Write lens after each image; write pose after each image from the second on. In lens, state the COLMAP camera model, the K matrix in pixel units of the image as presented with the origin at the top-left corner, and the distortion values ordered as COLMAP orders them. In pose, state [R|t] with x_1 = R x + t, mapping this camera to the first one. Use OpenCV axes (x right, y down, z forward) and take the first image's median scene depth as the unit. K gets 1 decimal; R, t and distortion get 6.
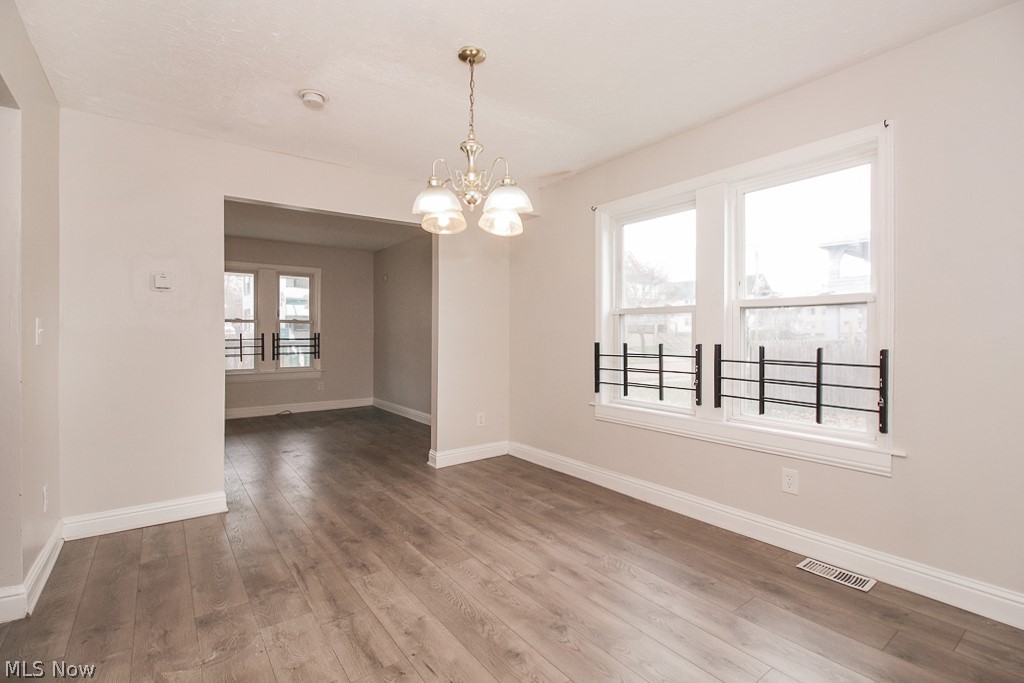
lens RADIAL K [[470.1, 0, 506.8], [0, 470.1, 334.1], [0, 0, 1]] dist [0.010486, -0.006093]
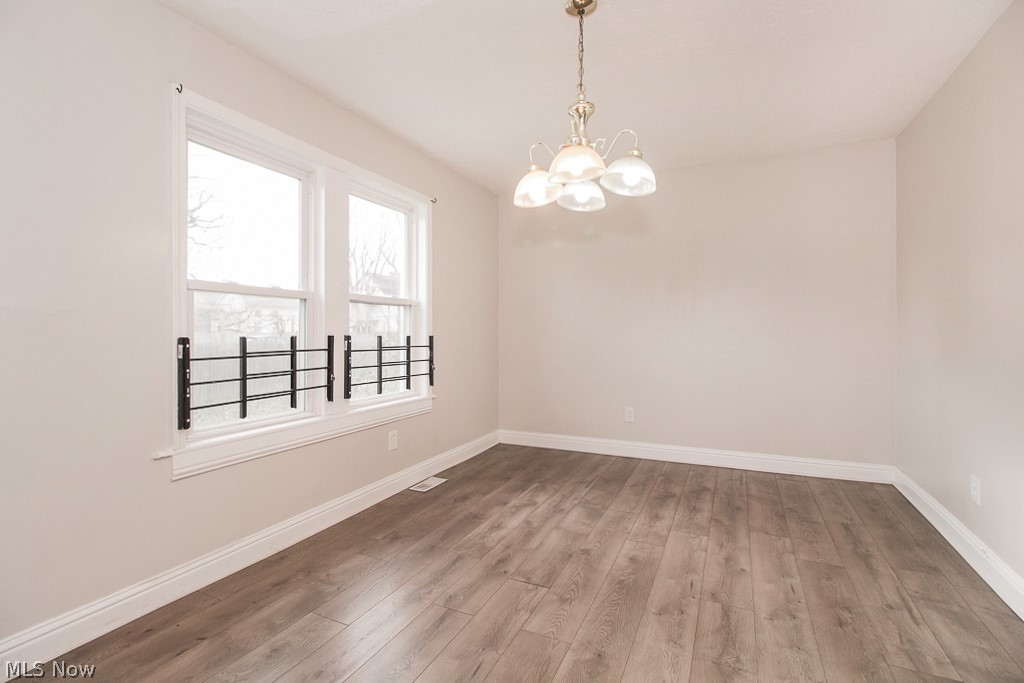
lens RADIAL K [[470.1, 0, 519.7], [0, 470.1, 335.5], [0, 0, 1]] dist [0.010486, -0.006093]
pose [[-0.486709, -0.006216, 0.873542, -0.602175], [0.002249, 0.999962, 0.008368, 0.014743], [-0.873561, 0.006037, -0.486677, 1.165742]]
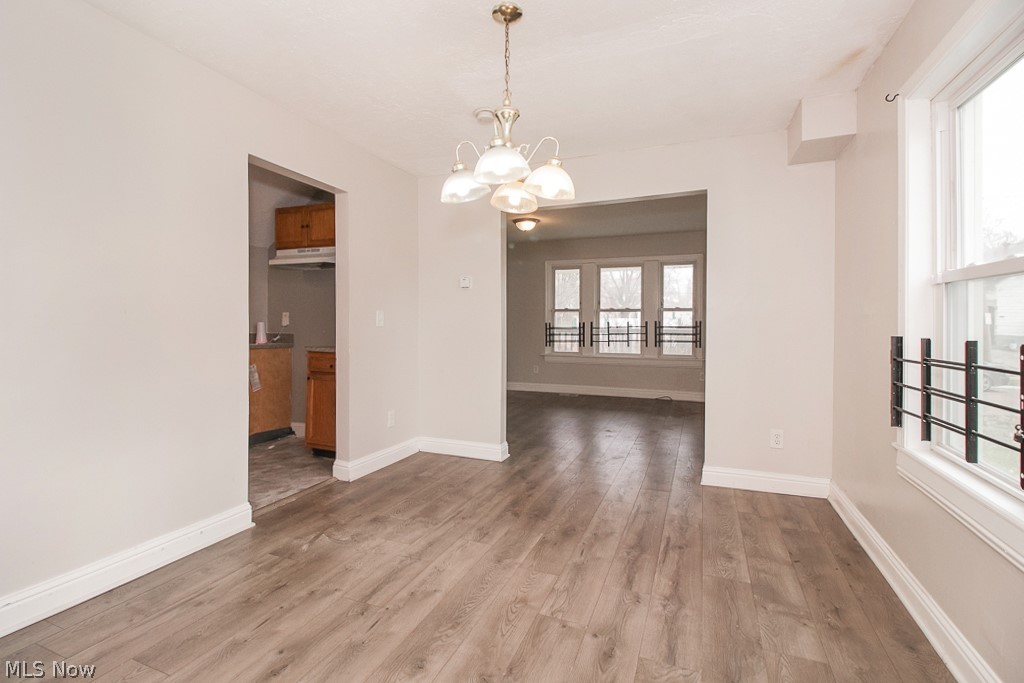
lens RADIAL K [[470.1, 0, 511.8], [0, 470.1, 327.9], [0, 0, 1]] dist [0.010486, -0.006093]
pose [[0.526106, 0.013043, -0.850319, 0.536078], [-0.004898, 0.999912, 0.012307, 0.002836], [0.850405, -0.002310, 0.526124, 0.402261]]
